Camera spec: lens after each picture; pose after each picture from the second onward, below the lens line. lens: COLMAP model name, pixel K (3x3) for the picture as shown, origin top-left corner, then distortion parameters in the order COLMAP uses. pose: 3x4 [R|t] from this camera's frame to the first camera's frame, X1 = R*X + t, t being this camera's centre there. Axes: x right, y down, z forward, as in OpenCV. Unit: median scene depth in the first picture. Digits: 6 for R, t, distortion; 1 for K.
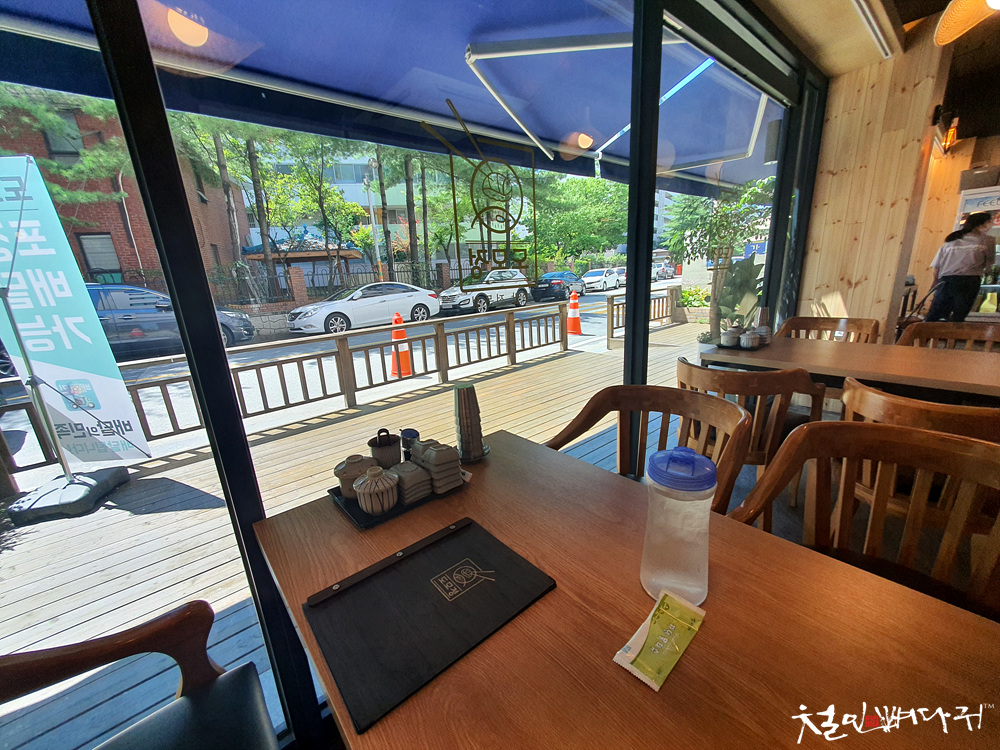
lens RADIAL K [[399.0, 0, 500.5], [0, 399.0, 384.6], [0, 0, 1]] dist [0.001142, 0.000243]
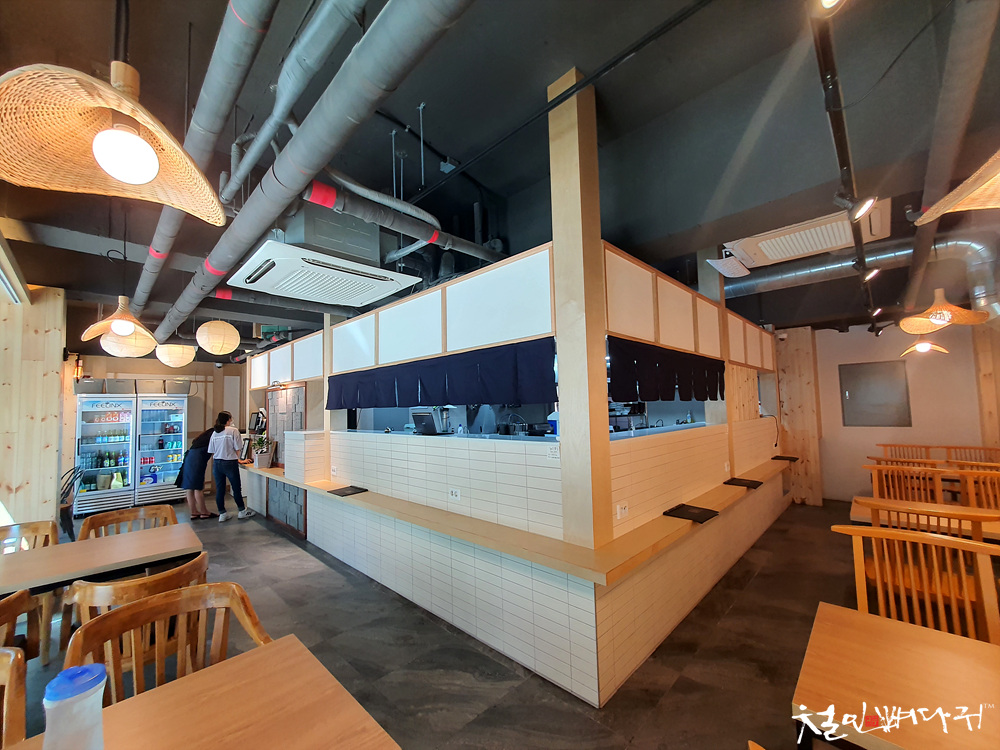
lens RADIAL K [[399.0, 0, 500.5], [0, 399.0, 384.6], [0, 0, 1]] dist [0.001142, 0.000243]
pose [[-0.088960, 0.113679, 0.989527, -0.301073], [0.297981, 0.951003, -0.082464, -0.058457], [-0.950418, 0.287524, -0.118476, -0.153102]]
